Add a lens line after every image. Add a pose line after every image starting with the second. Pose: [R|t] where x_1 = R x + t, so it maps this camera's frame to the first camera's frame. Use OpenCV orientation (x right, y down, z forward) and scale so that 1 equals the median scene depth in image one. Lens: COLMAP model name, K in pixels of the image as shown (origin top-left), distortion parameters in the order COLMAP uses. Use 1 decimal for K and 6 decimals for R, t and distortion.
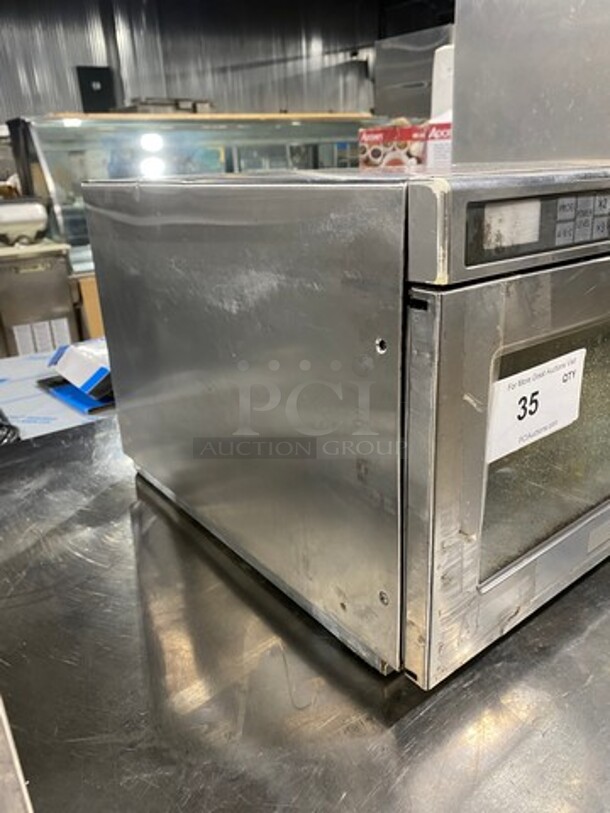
lens RADIAL K [[661.1, 0, 305.0], [0, 661.1, 406.5], [0, 0, 1]] dist [0.033901, -0.003213]
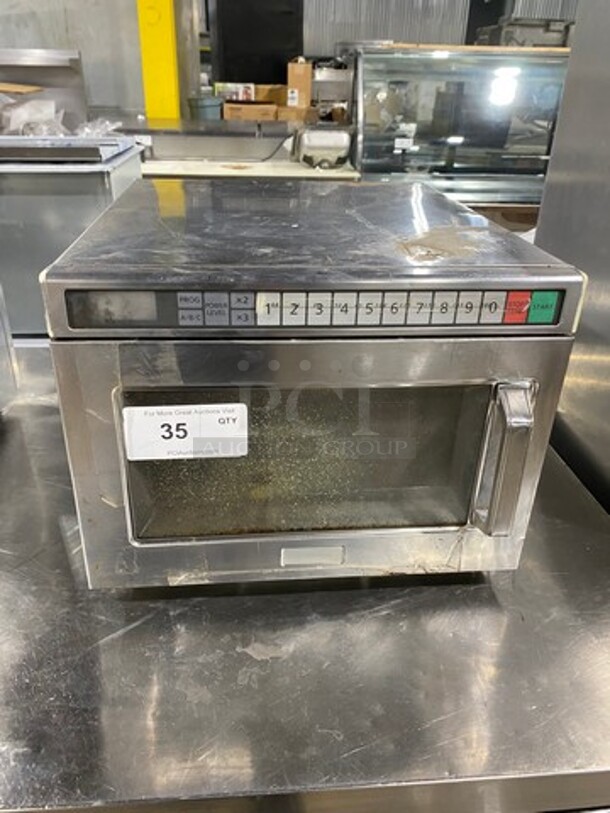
lens RADIAL K [[661.1, 0, 305.0], [0, 661.1, 406.5], [0, 0, 1]] dist [0.033901, -0.003213]
pose [[0.829245, 0.305753, -0.467832, 1.235845], [-0.243719, 0.951129, 0.189615, -0.390864], [0.502944, -0.043217, 0.863238, -0.043863]]
